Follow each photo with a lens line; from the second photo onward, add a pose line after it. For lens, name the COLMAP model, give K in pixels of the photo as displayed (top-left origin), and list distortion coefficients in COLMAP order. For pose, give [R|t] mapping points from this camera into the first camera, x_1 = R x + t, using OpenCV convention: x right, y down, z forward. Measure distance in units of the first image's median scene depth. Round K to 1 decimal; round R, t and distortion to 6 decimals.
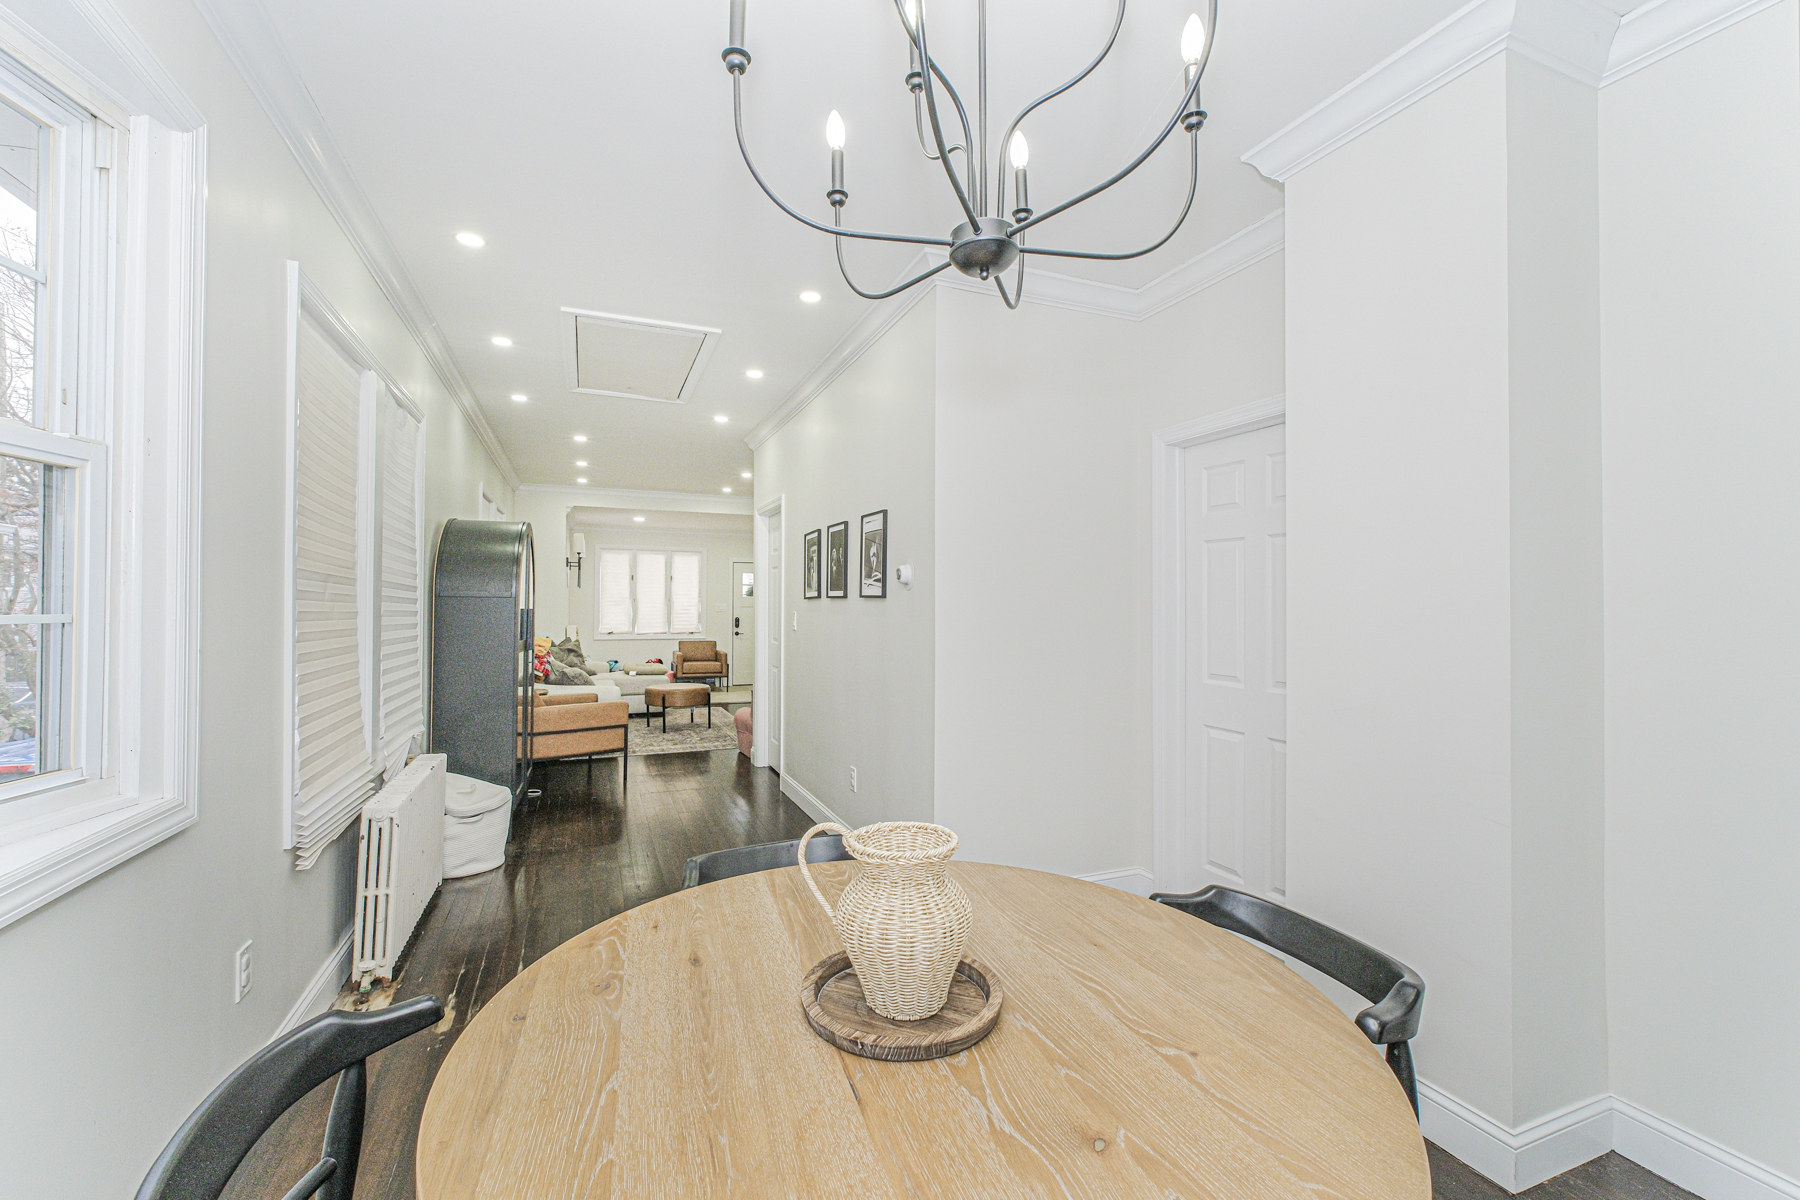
lens RADIAL K [[752.1, 0, 896.9], [0, 752.1, 596.0], [0, 0, 1]] dist [-0.000648, -0.000241]
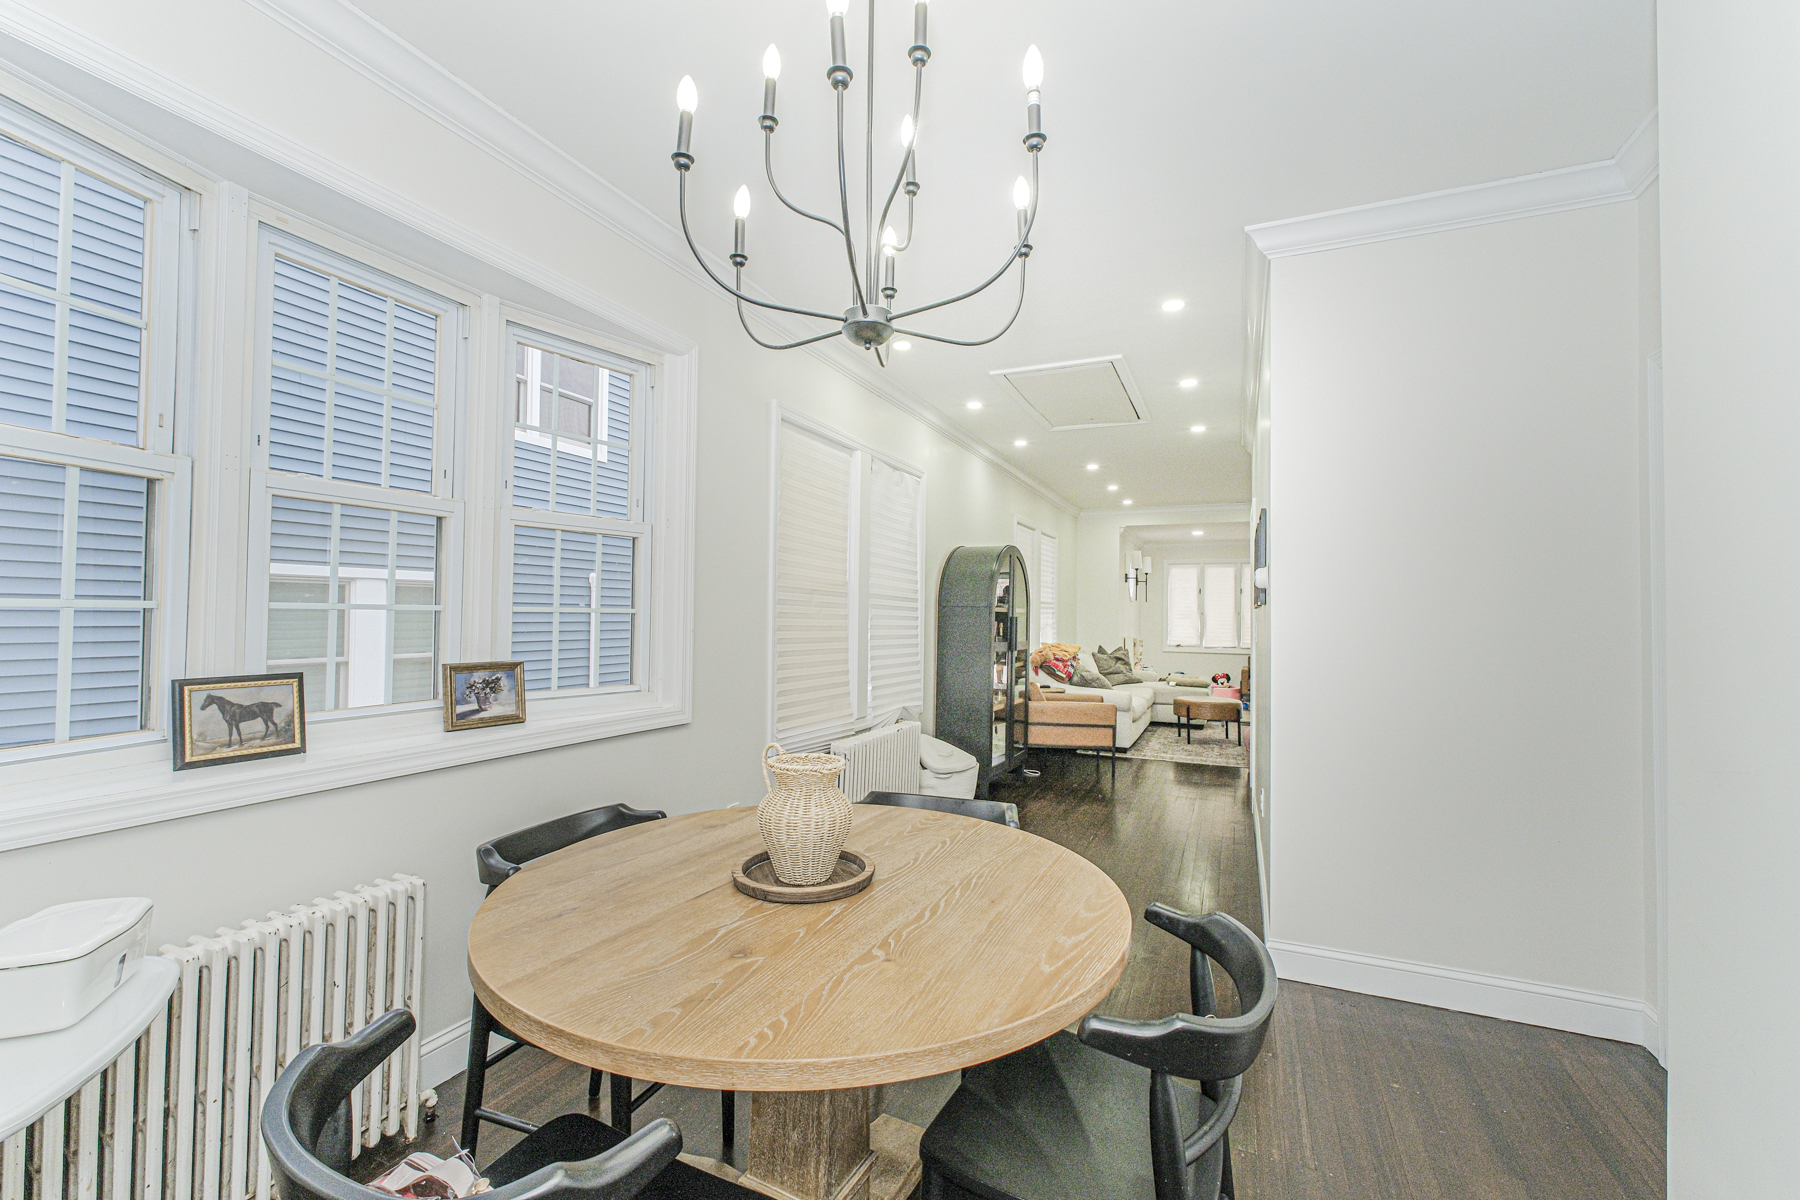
lens RADIAL K [[752.1, 0, 894.7], [0, 752.1, 594.2], [0, 0, 1]] dist [-0.000648, -0.000241]
pose [[0.681291, -0.017529, -0.731803, 0.158558], [-0.000366, 0.999705, -0.024288, 0.005854], [0.732012, 0.016815, 0.681084, 0.020863]]
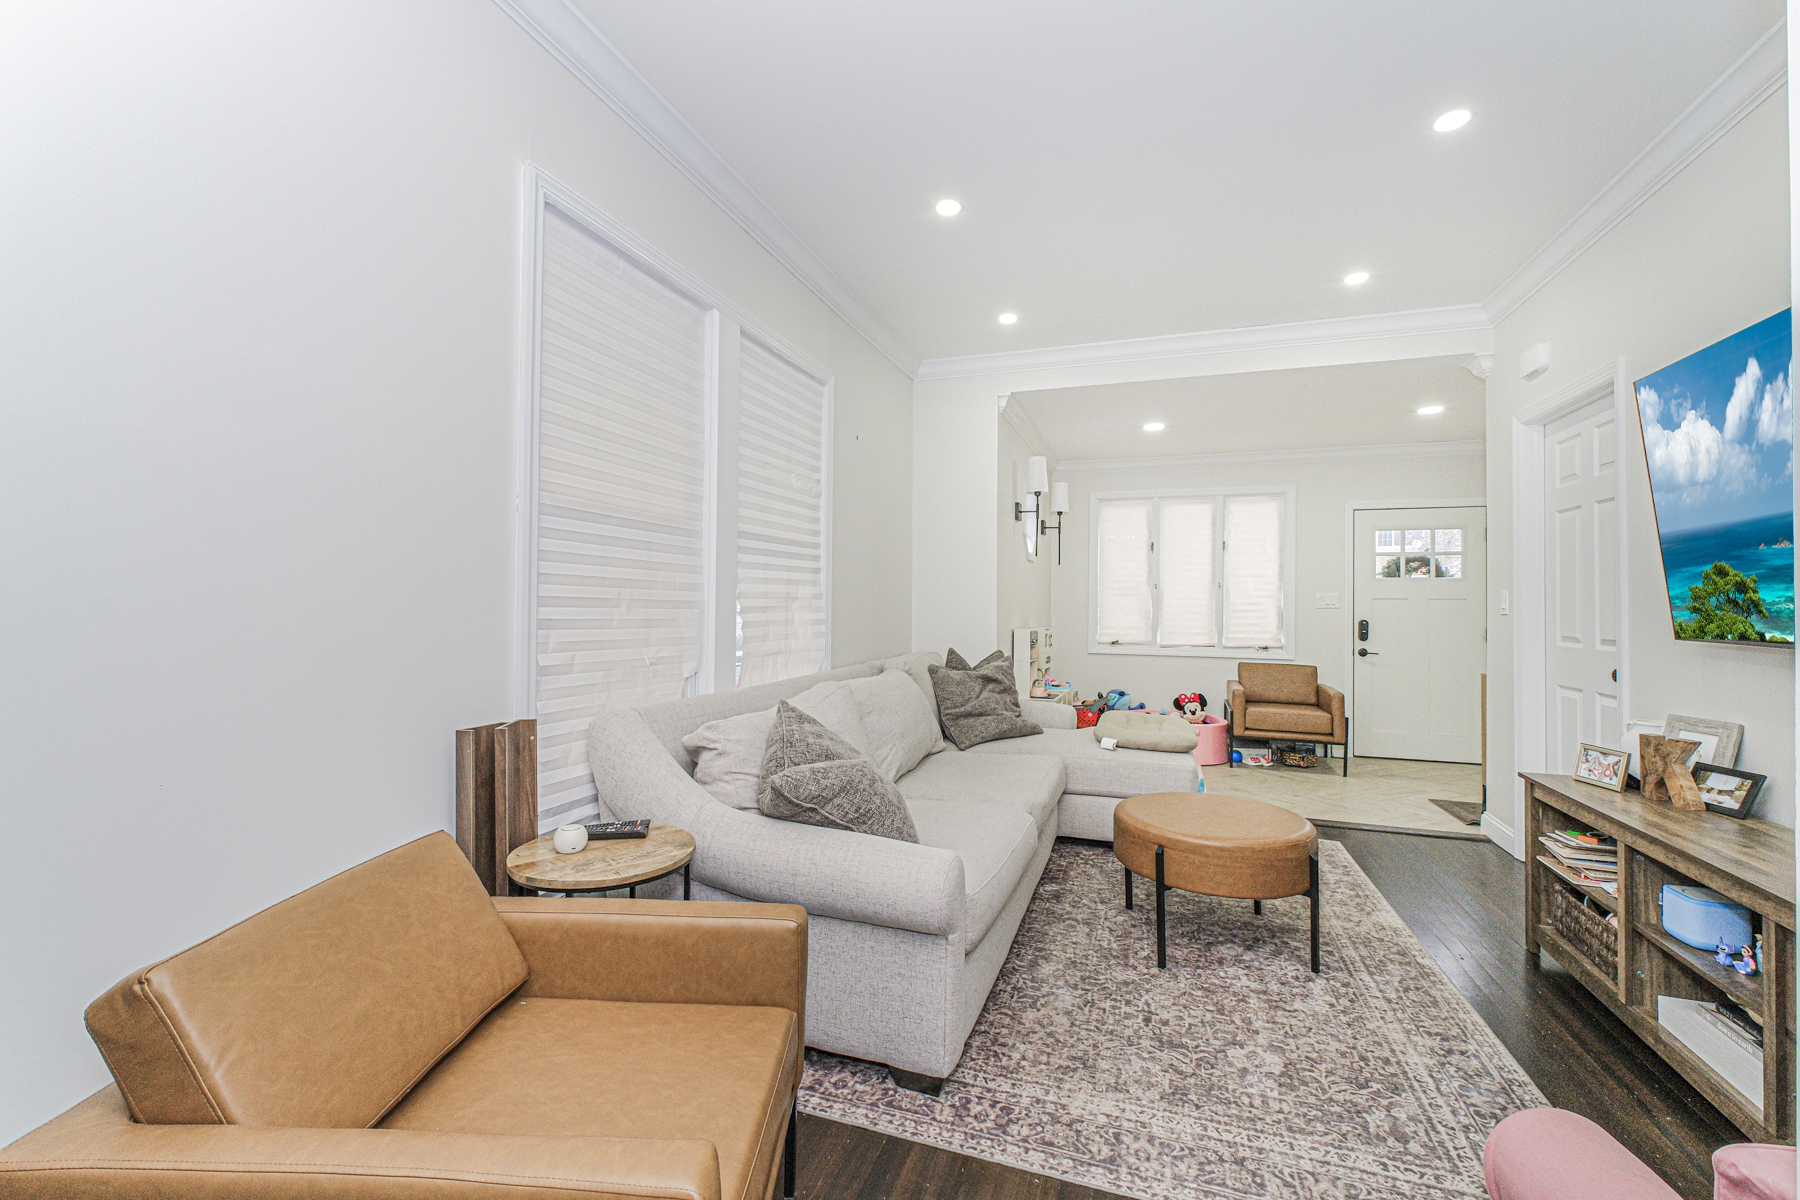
lens RADIAL K [[752.1, 0, 893.9], [0, 752.1, 595.8], [0, 0, 1]] dist [-0.000648, -0.000241]
pose [[0.742387, -0.005467, -0.669948, -0.171891], [0.001873, 0.999980, -0.006085, 0.023307], [0.669968, 0.003262, 0.742383, 0.662681]]
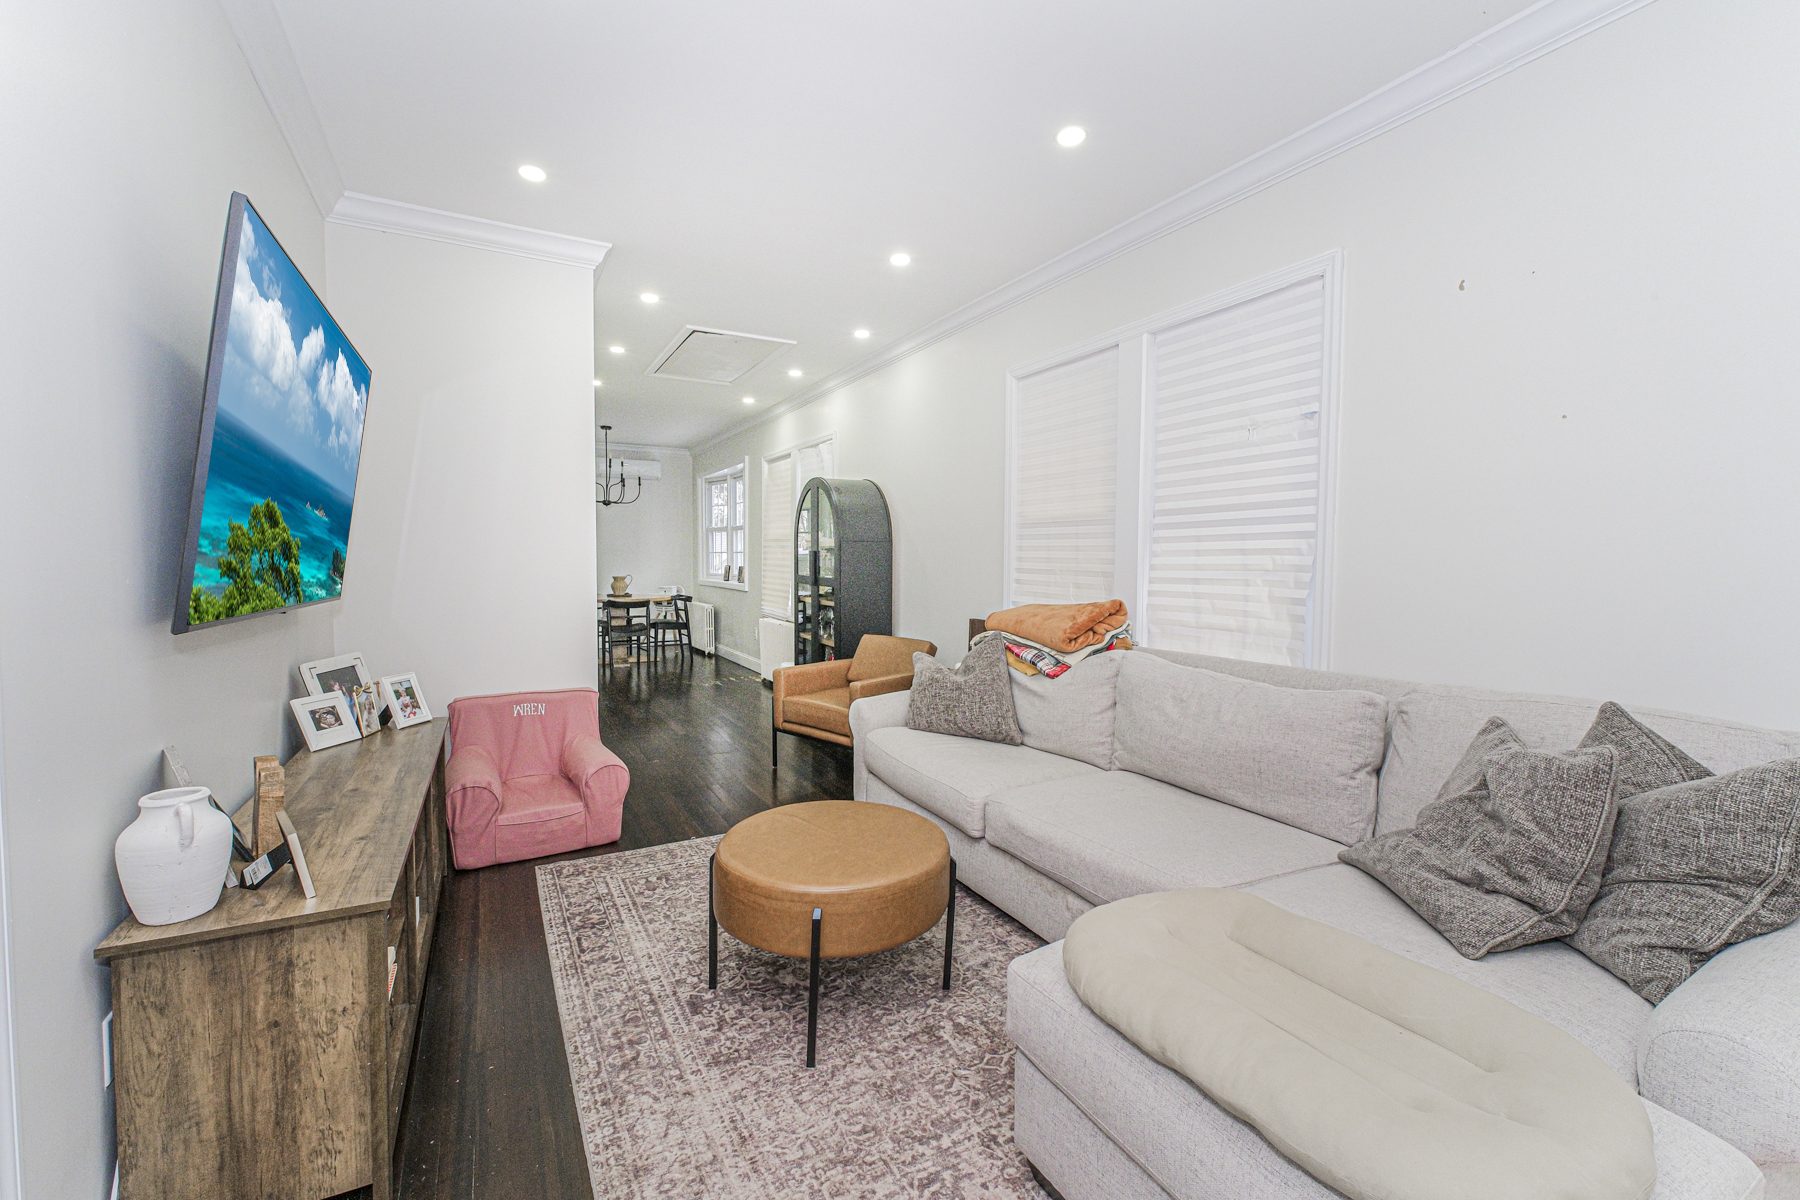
lens RADIAL K [[752.1, 0, 895.8], [0, 752.1, 593.5], [0, 0, 1]] dist [-0.000648, -0.000241]
pose [[-0.994814, -0.004551, -0.101612, -0.288503], [-0.008057, 0.999385, 0.034120, 0.022139], [0.101394, 0.034762, -0.994239, 1.281126]]
